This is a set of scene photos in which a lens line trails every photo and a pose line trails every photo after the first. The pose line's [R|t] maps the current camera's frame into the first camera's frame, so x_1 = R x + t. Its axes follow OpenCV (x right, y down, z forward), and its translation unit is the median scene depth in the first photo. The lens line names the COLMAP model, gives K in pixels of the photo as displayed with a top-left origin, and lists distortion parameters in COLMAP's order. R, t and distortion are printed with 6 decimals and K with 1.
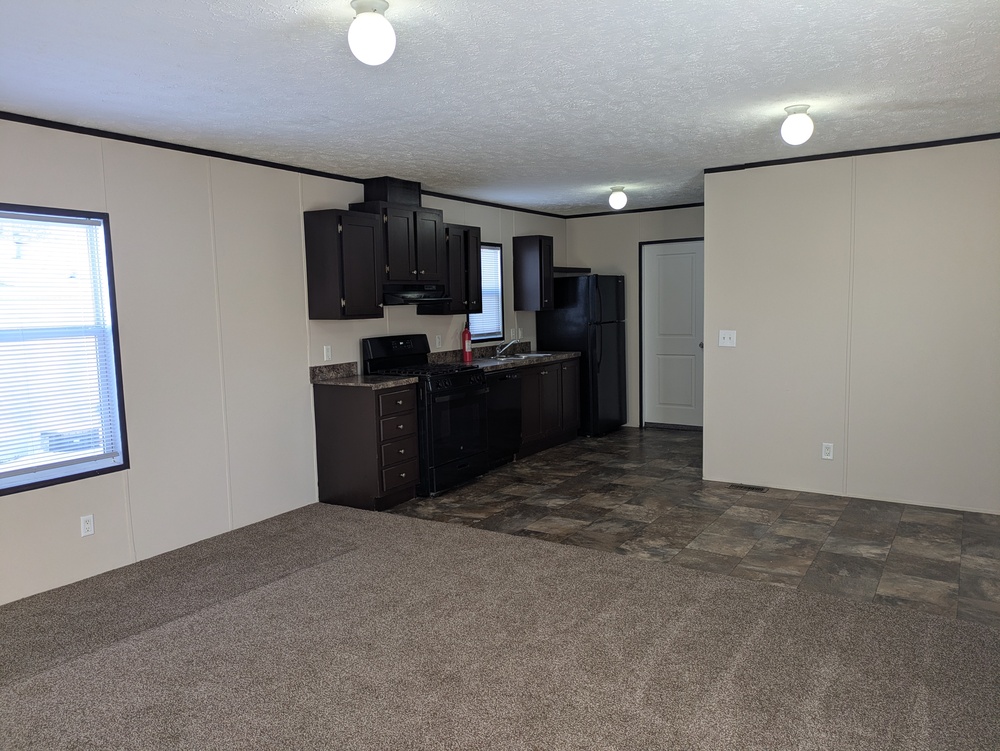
lens RADIAL K [[742.6, 0, 498.8], [0, 742.6, 374.5], [0, 0, 1]] dist [0.067754, -0.037993]
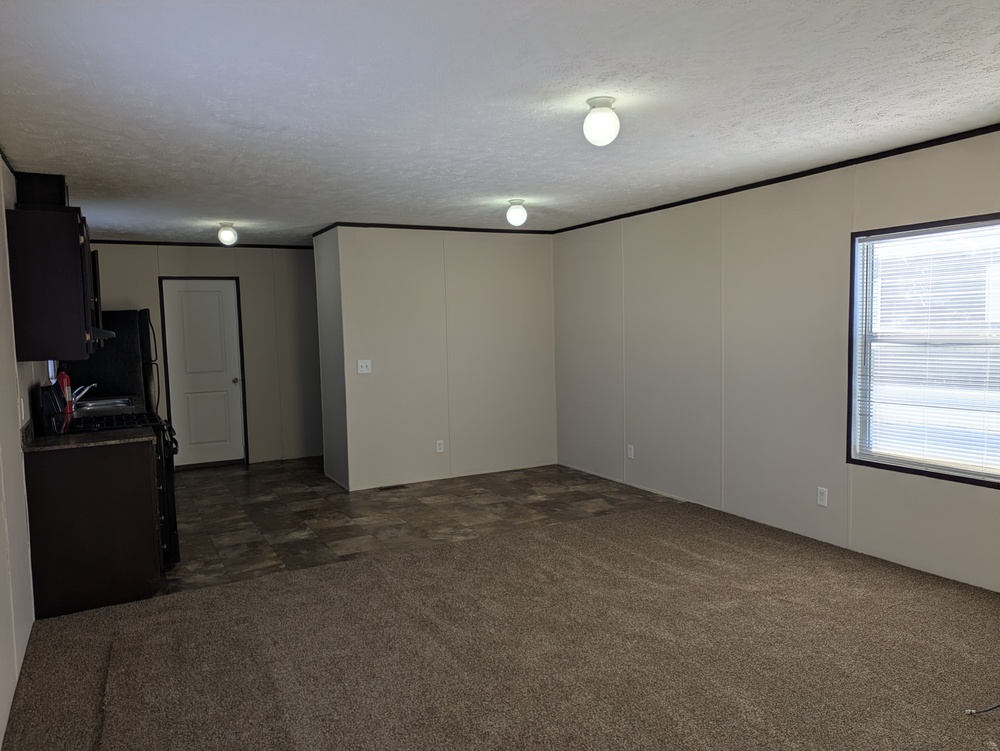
lens RADIAL K [[742.6, 0, 501.4], [0, 742.6, 373.0], [0, 0, 1]] dist [0.067754, -0.037993]
pose [[0.485160, -0.051369, 0.872915, -0.712673], [0.102187, 0.994764, 0.001745, -0.020551], [-0.868434, 0.088354, 0.487869, 0.271480]]
